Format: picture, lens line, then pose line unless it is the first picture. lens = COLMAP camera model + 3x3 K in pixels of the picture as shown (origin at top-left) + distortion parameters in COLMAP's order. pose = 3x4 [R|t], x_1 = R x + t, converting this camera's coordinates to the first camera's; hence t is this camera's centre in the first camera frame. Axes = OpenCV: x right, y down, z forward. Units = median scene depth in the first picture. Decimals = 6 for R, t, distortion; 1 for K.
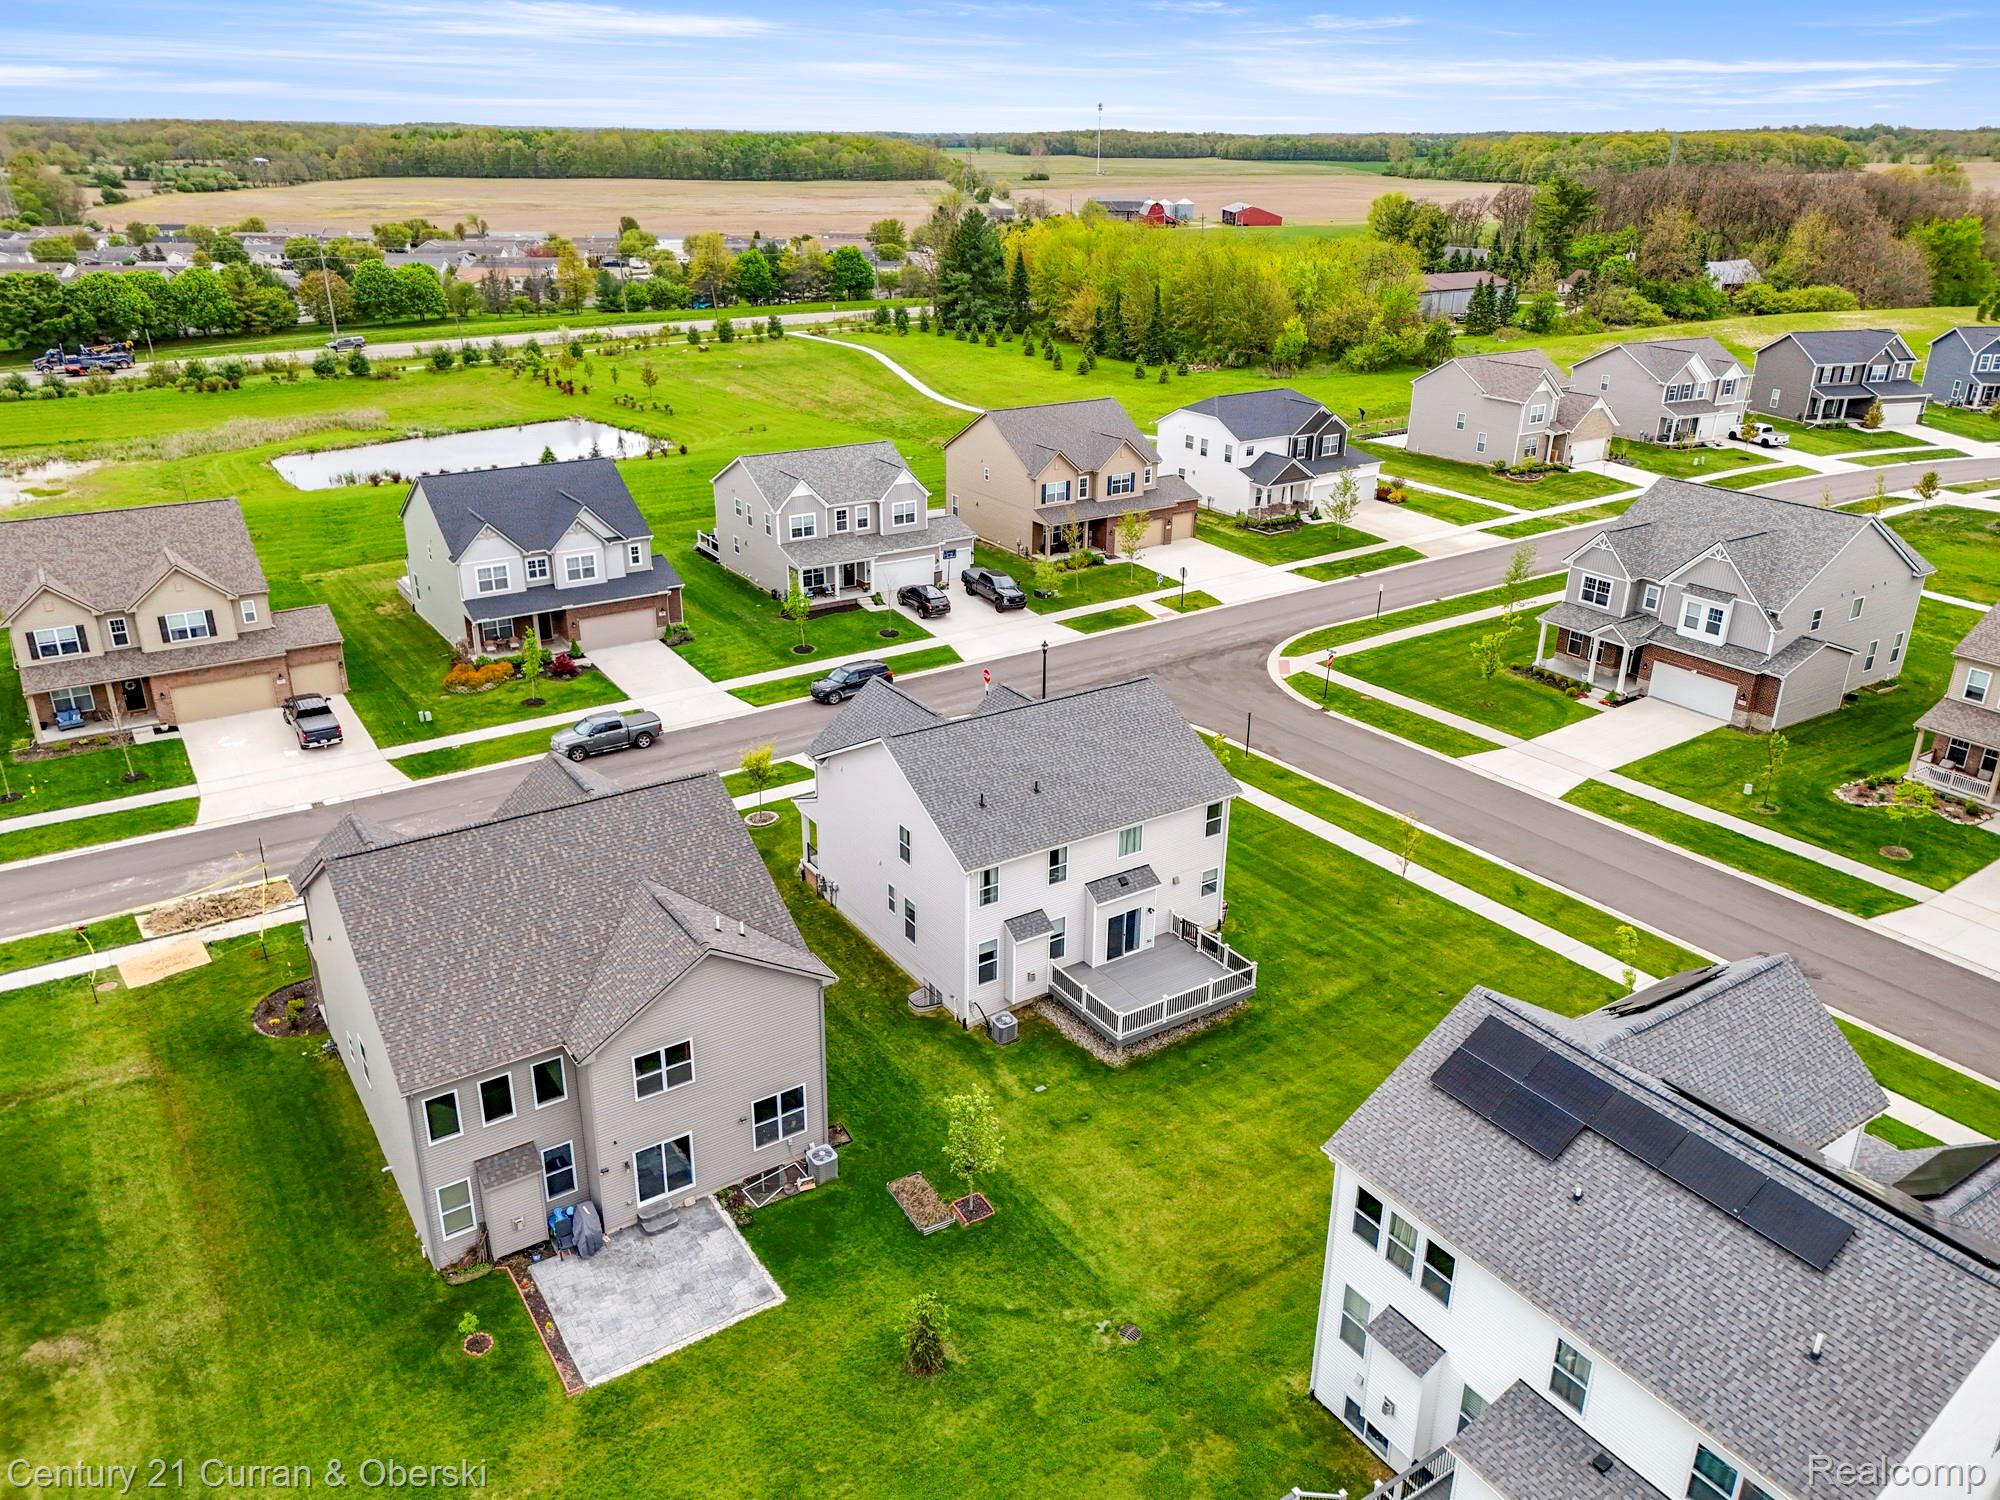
lens RADIAL K [[1457.1, 0, 1004.9], [0, 1457.1, 751.3], [0, 0, 1]] dist [0.076301, -0.065164]
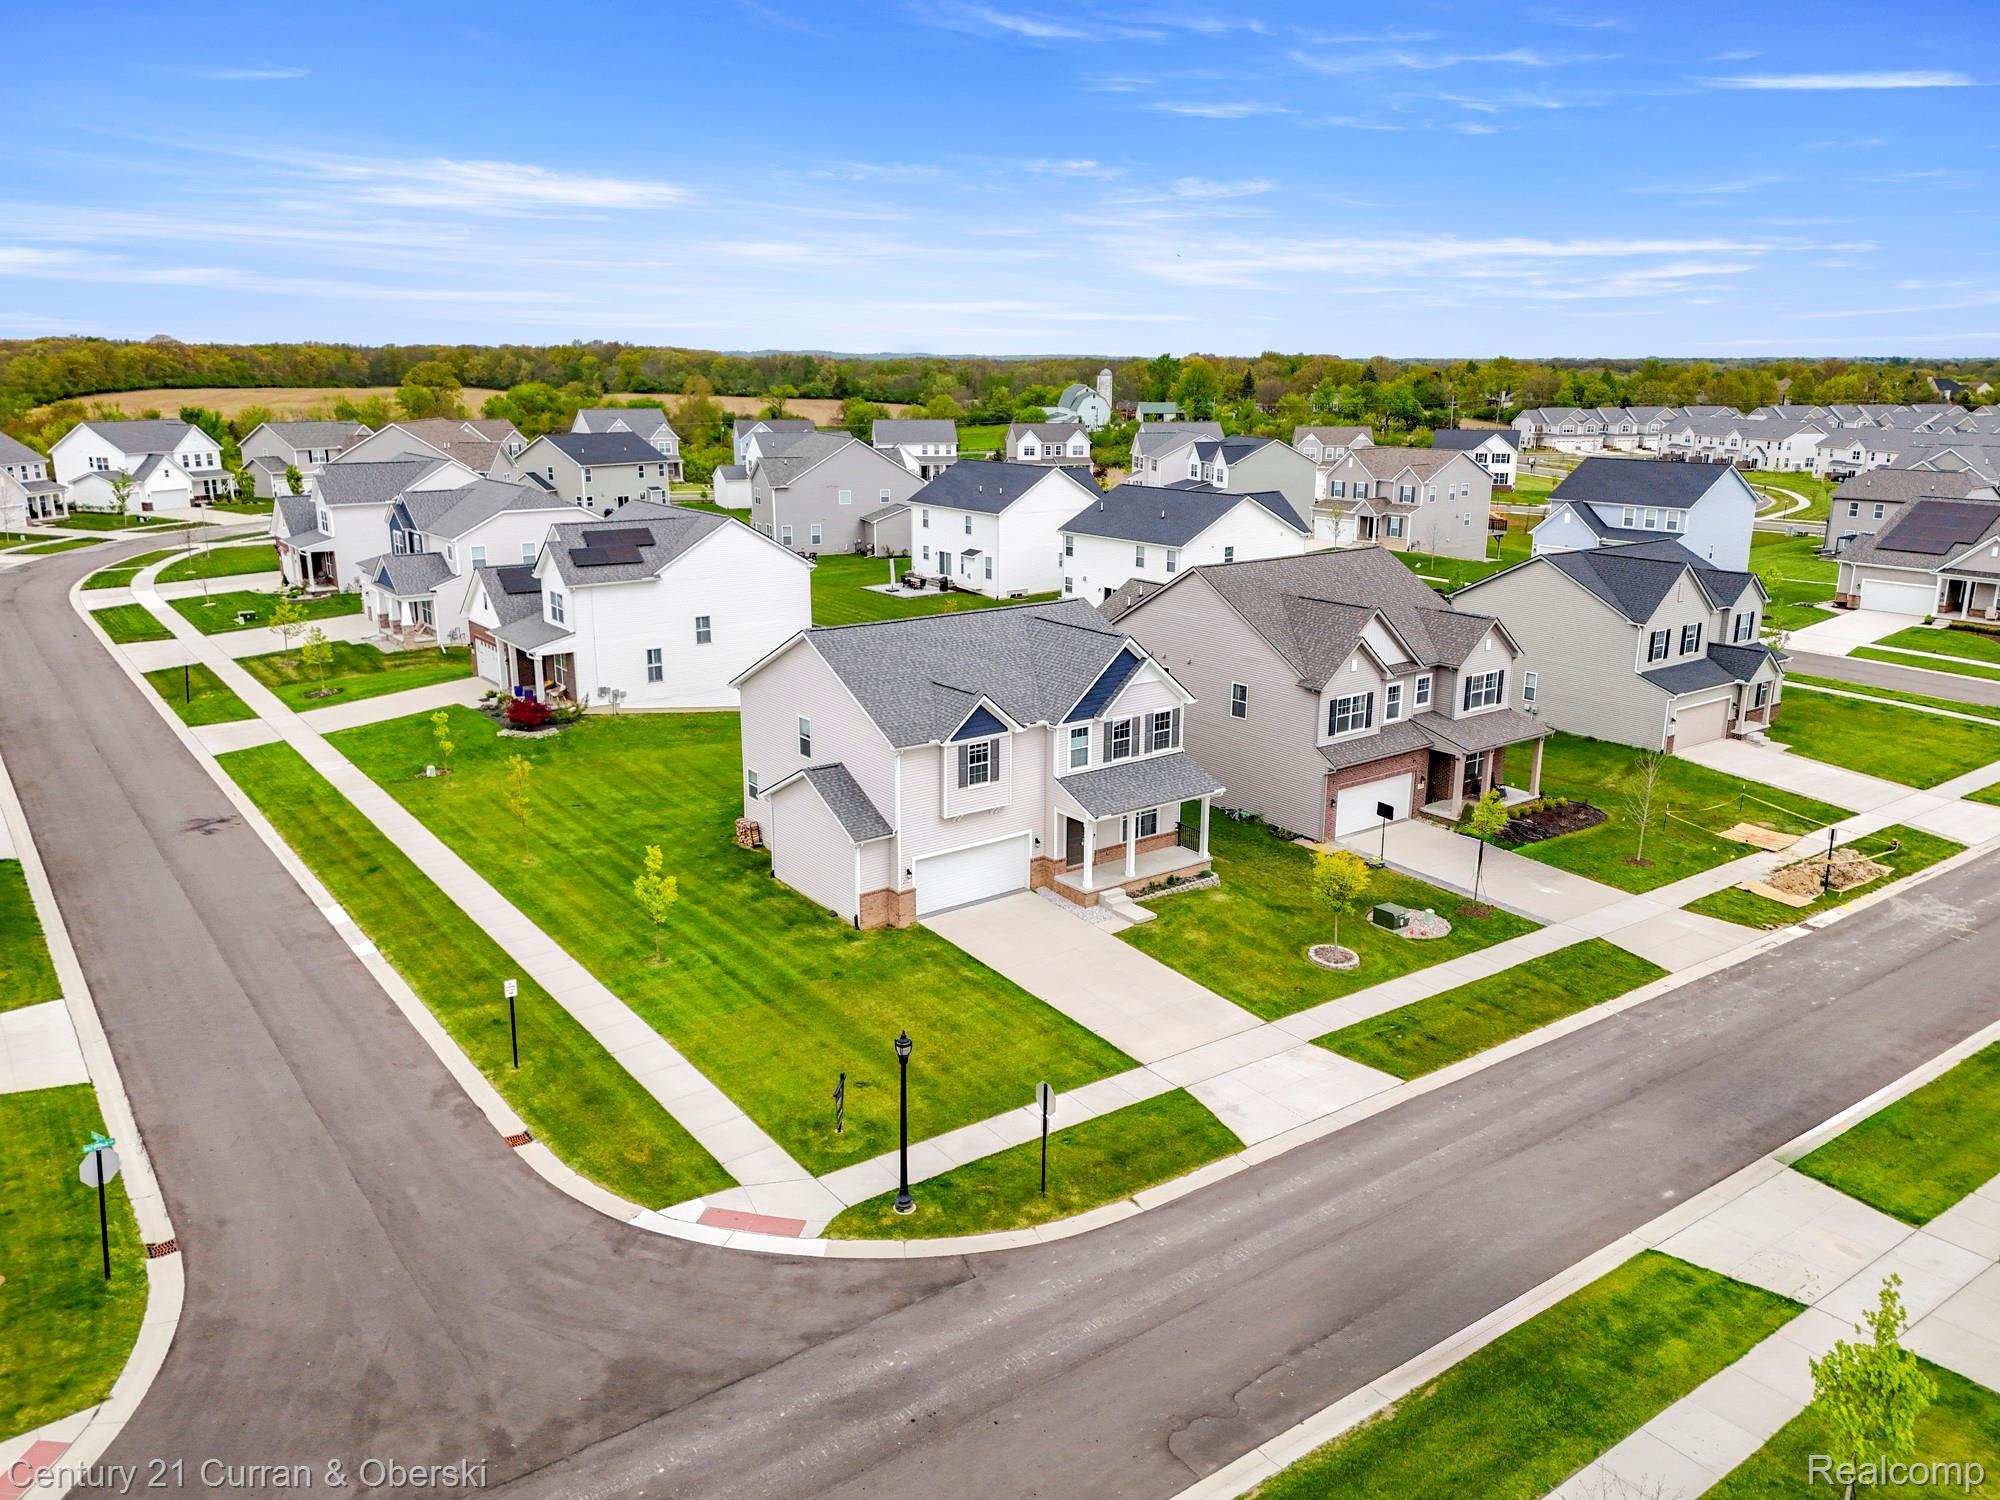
lens RADIAL K [[1457.1, 0, 999.4], [0, 1457.1, 748.8], [0, 0, 1]] dist [0.076301, -0.065164]
pose [[-0.998591, -0.000423, -0.053061, 0.022810], [-0.032745, 0.791769, 0.609942, -0.391056], [0.041754, 0.610820, -0.790668, 1.295973]]
